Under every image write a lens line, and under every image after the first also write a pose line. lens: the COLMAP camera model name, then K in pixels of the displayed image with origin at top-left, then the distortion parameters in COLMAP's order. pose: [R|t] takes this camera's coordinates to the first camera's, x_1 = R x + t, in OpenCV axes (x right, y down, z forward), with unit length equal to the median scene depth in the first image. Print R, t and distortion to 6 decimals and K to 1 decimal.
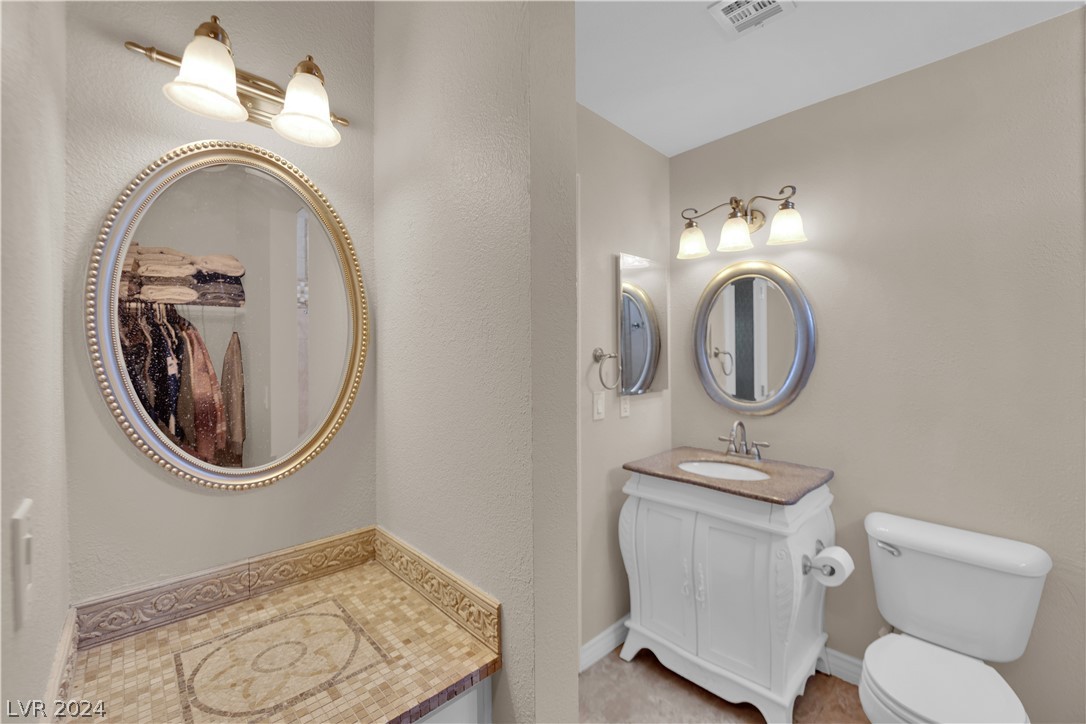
lens RADIAL K [[435.8, 0, 543.0], [0, 435.8, 358.5], [0, 0, 1]] dist [-0.014888, -0.002039]
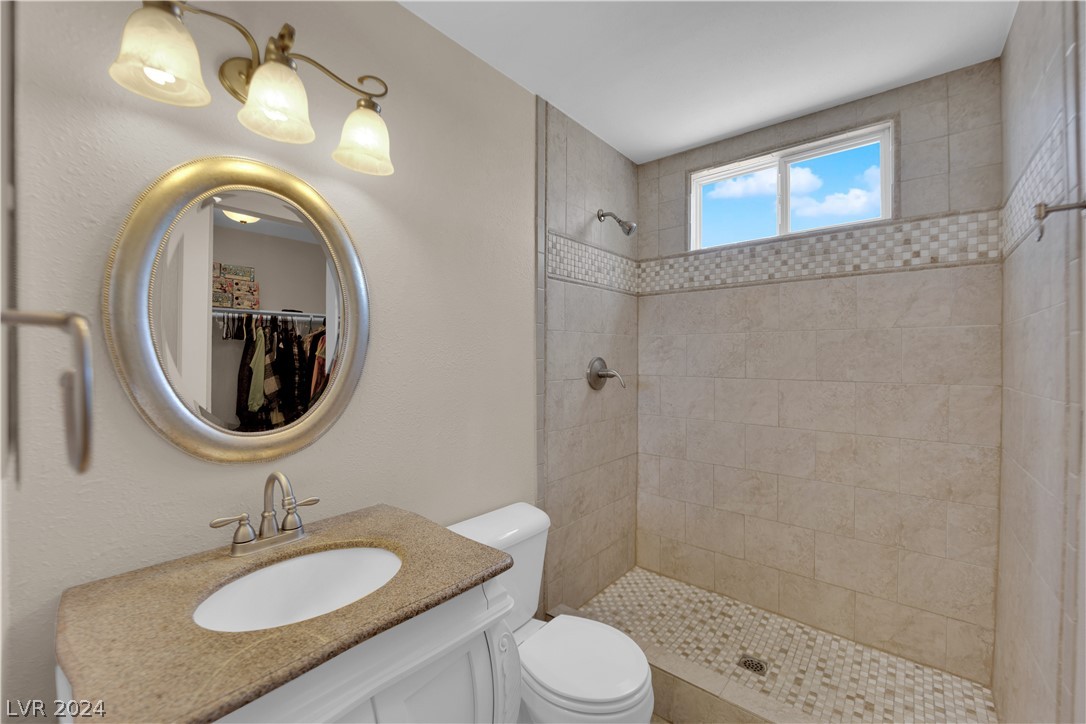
lens RADIAL K [[435.8, 0, 542.2], [0, 435.8, 355.4], [0, 0, 1]] dist [-0.014888, -0.002039]
pose [[-0.088230, 0.000319, 0.996100, -0.080424], [0.006164, 0.999981, 0.000226, 0.009561], [-0.996081, 0.006160, -0.088231, 0.752319]]
